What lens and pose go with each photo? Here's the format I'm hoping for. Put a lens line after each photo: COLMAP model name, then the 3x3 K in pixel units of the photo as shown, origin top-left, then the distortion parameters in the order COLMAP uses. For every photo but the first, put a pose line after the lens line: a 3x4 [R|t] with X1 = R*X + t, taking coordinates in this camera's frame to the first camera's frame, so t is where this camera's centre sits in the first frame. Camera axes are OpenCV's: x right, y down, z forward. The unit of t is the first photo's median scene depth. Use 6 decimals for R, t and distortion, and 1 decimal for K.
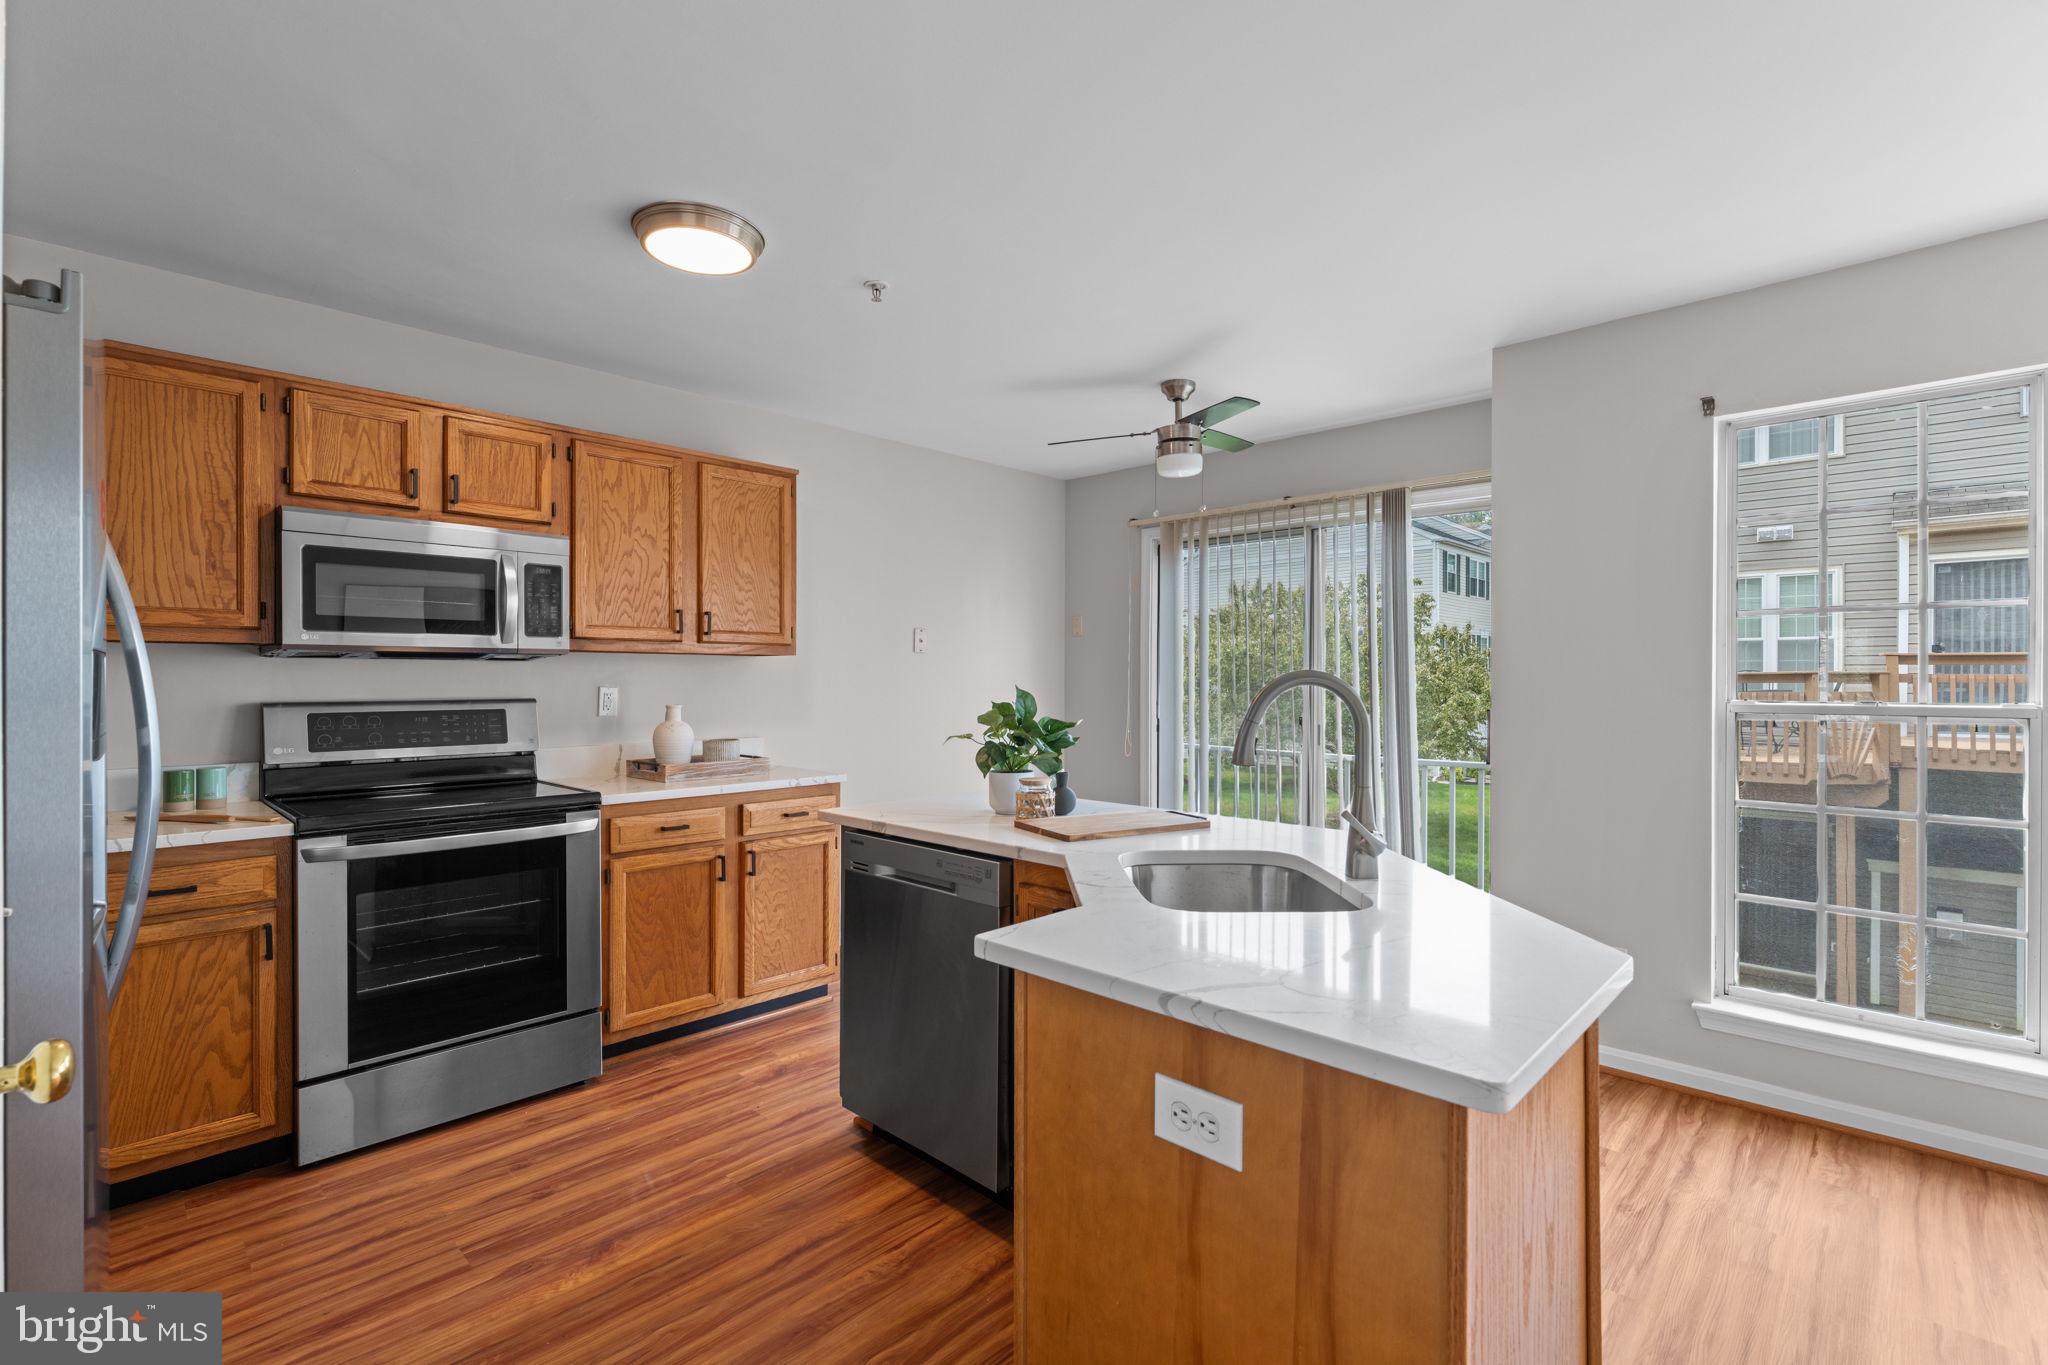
lens RADIAL K [[898.9, 0, 1020.4], [0, 898.9, 683.9], [0, 0, 1]] dist [0.000636, -0.001336]
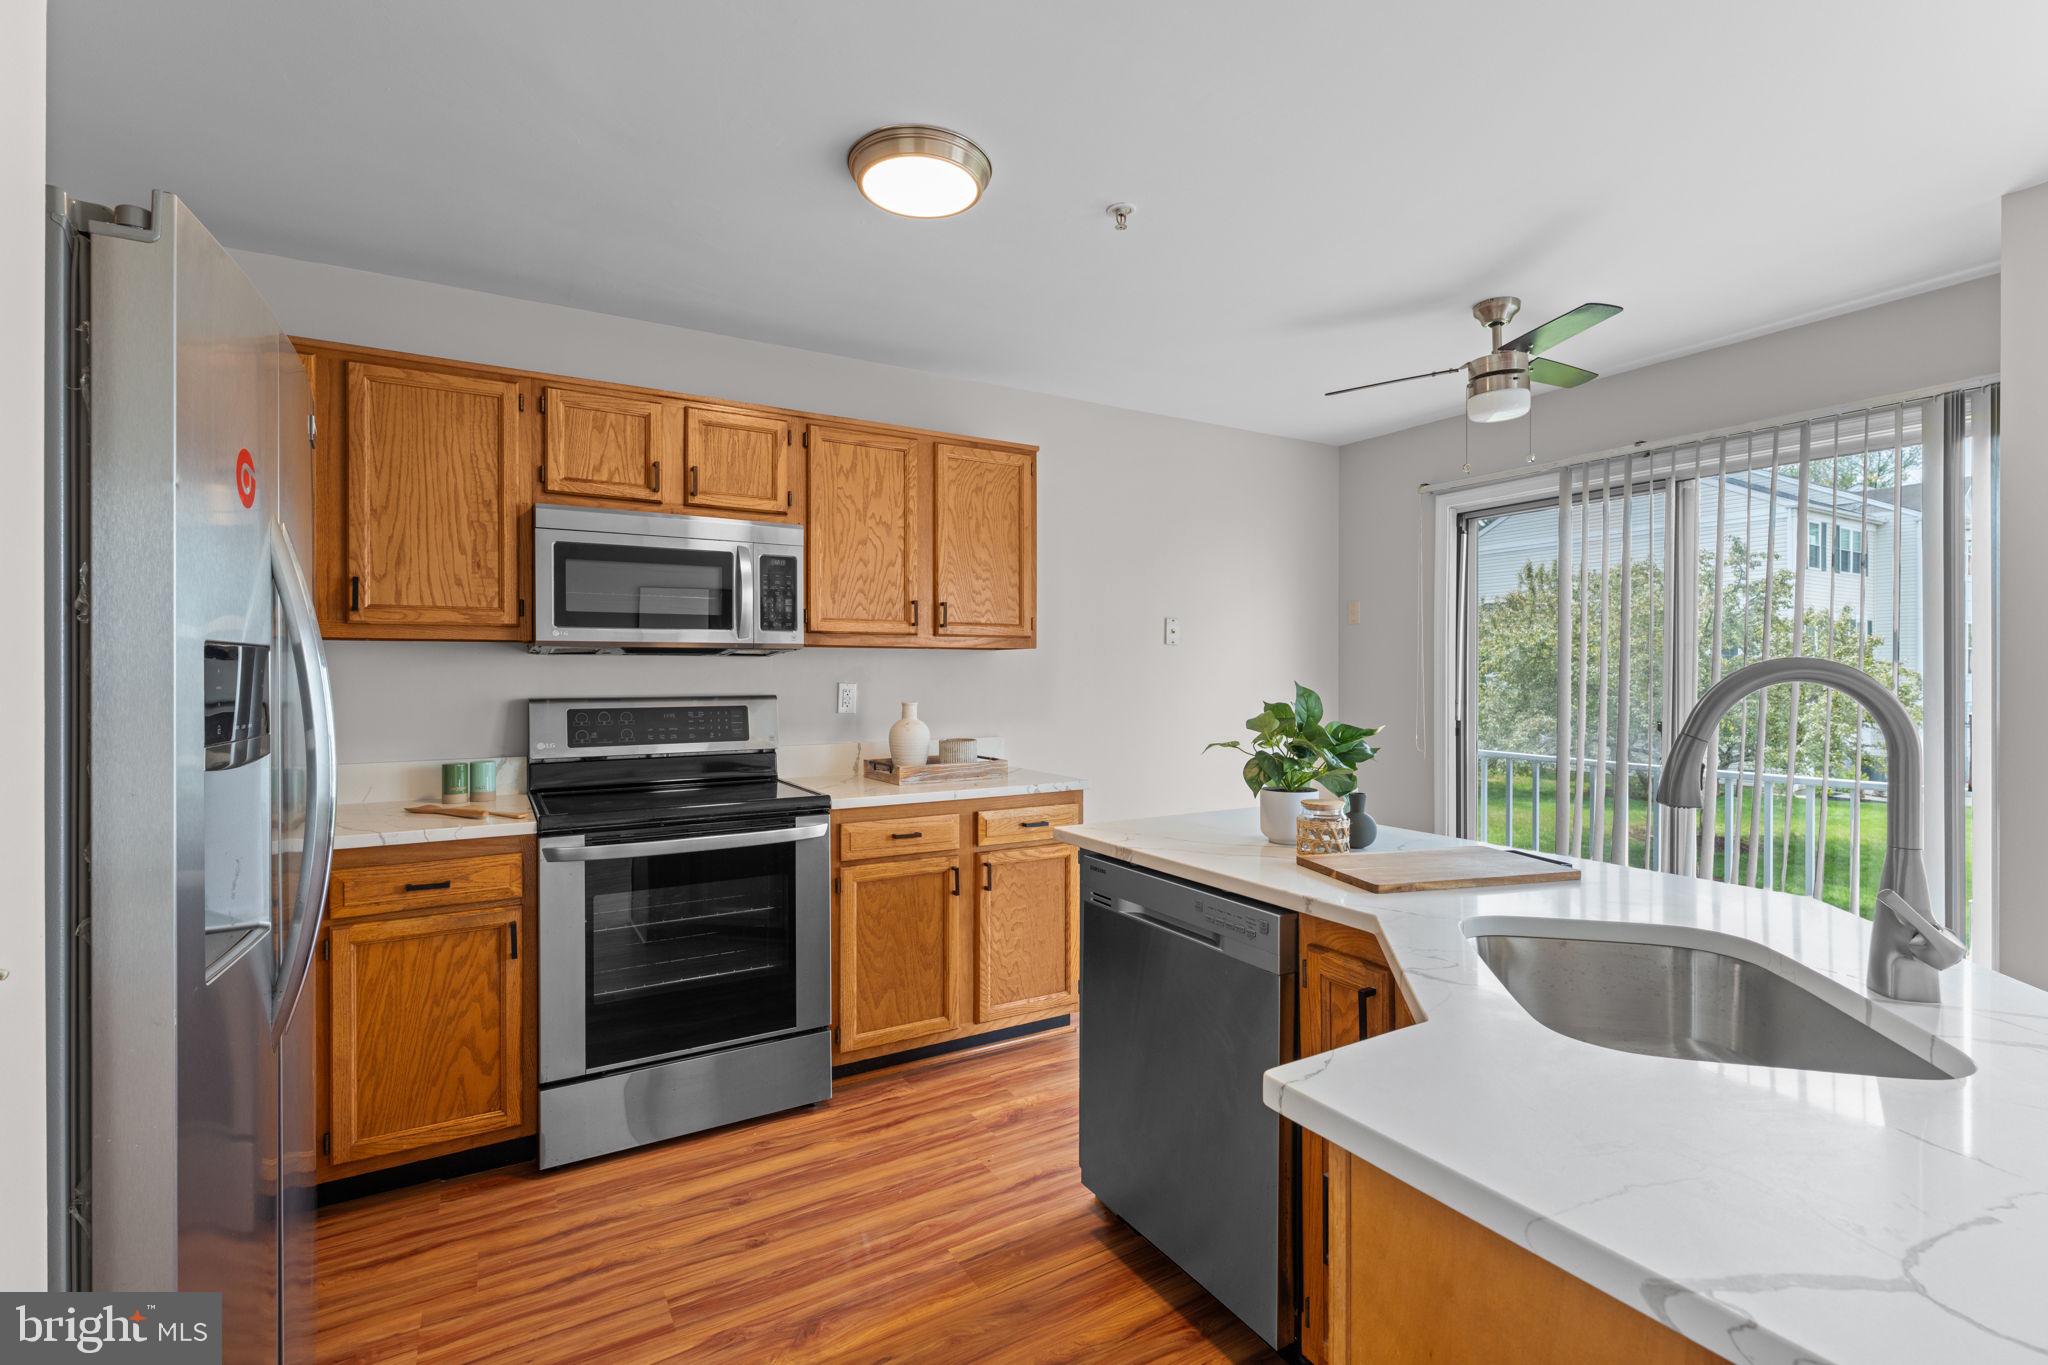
lens RADIAL K [[898.9, 0, 1036.3], [0, 898.9, 680.1], [0, 0, 1]] dist [0.000636, -0.001336]
pose [[0.966411, -0.000948, -0.257000, -0.021299], [0.001131, 0.999999, 0.000567, -0.000228], [0.256999, -0.000839, 0.966411, 0.168898]]
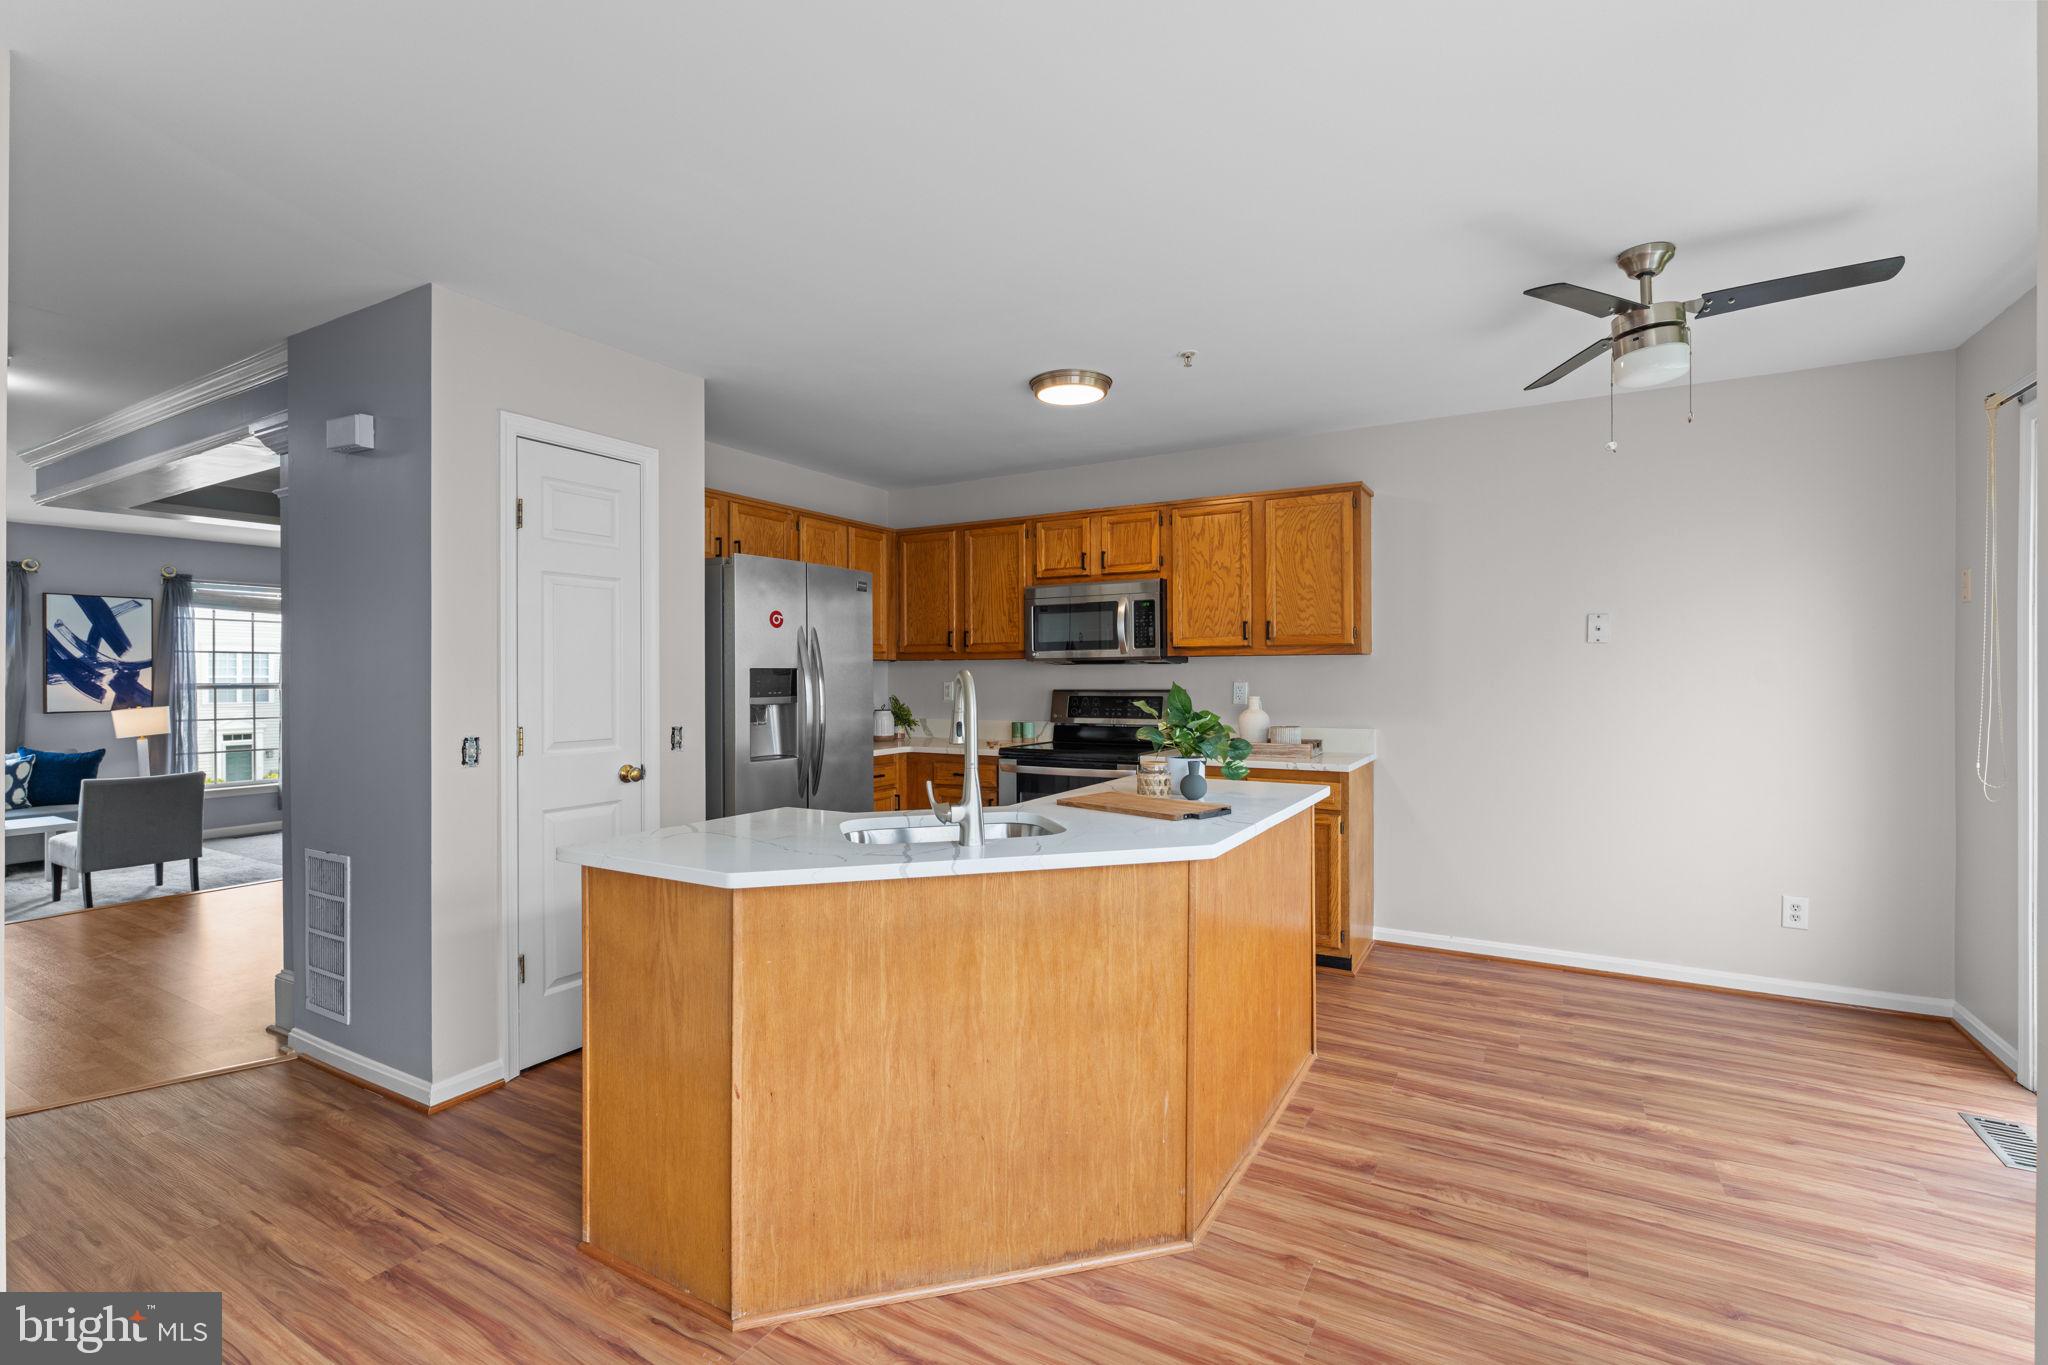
lens RADIAL K [[898.9, 0, 1022.4], [0, 898.9, 683.3], [0, 0, 1]] dist [0.000636, -0.001336]
pose [[0.261742, 0.002520, -0.965135, 1.014128], [-0.002976, 0.999994, 0.001804, 0.004814], [0.965133, 0.002400, 0.261748, 0.484710]]
